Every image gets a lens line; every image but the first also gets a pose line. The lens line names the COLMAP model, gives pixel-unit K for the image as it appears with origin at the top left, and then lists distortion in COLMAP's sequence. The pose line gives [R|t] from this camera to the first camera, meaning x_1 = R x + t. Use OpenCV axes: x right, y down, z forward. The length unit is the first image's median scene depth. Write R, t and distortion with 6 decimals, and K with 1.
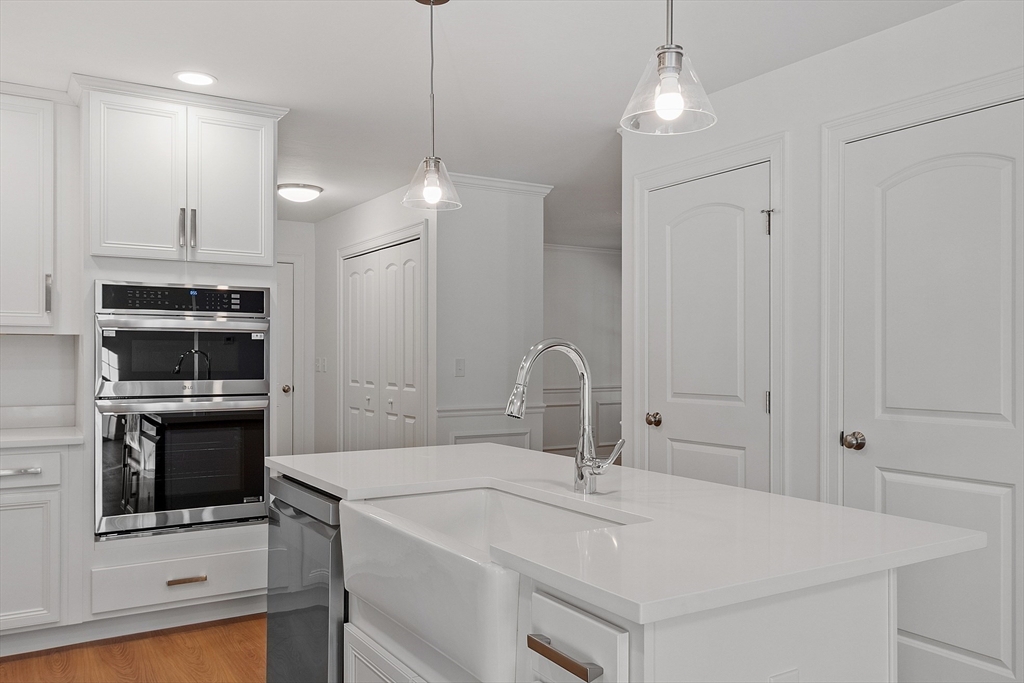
lens RADIAL K [[825.9, 0, 512.0], [0, 825.9, 341.5], [0, 0, 1]] dist [0.004422, 0.001365]
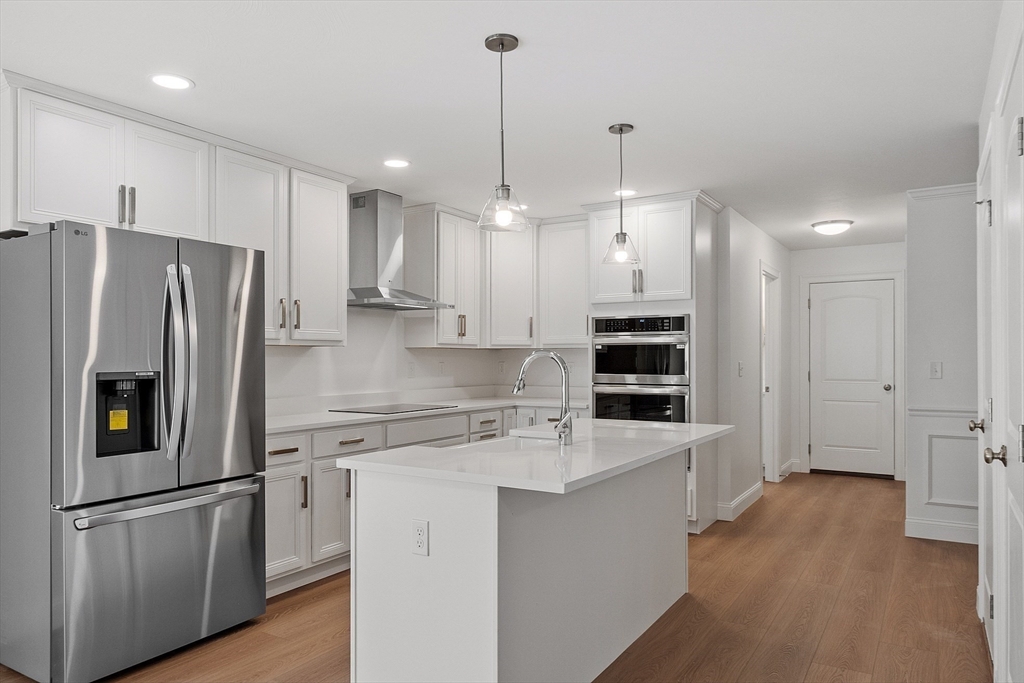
lens RADIAL K [[688.0, 0, 512.0], [0, 688.0, 341.5], [0, 0, 1]] dist [-0.002553, -0.000528]
pose [[0.453965, -0.021345, -0.890764, 0.702235], [0.015131, 0.999754, -0.016245, 0.000109], [0.890891, -0.006104, 0.454176, 0.158079]]
